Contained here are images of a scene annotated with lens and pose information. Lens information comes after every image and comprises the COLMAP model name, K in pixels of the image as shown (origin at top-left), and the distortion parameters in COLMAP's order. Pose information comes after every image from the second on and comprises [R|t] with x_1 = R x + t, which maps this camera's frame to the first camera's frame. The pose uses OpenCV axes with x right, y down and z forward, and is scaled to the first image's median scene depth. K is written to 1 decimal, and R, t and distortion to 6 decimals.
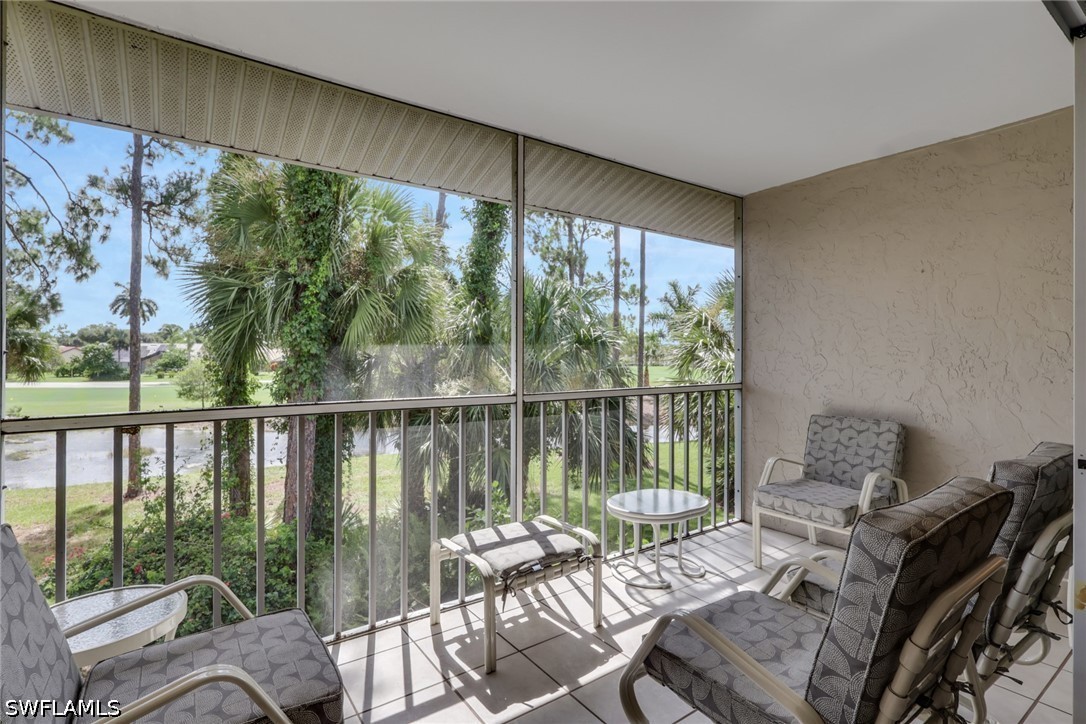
lens RADIAL K [[517.8, 0, 539.4], [0, 517.8, 357.5], [0, 0, 1]] dist [-0.009653, -0.000386]
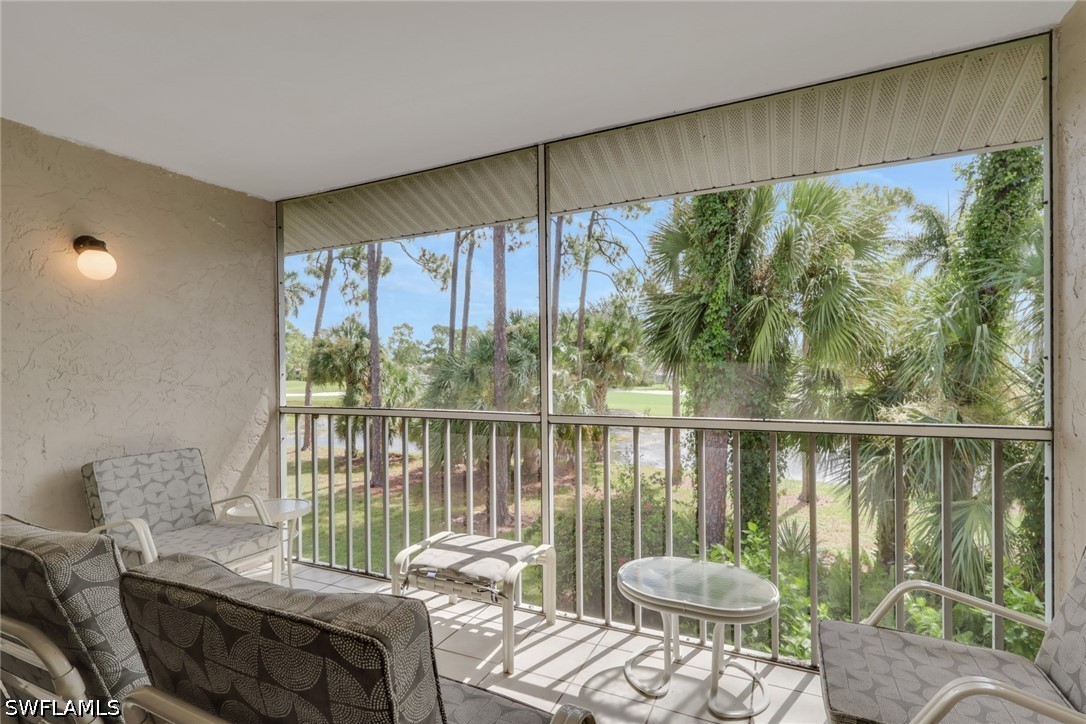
lens RADIAL K [[516.0, 0, 543.2], [0, 516.0, 376.4], [0, 0, 1]] dist [-0.026759, -0.000328]
pose [[0.497715, 0.003291, -0.867334, 0.287934], [0.005302, 0.999963, 0.006836, -0.001990], [0.867324, -0.008001, 0.497679, 0.190440]]
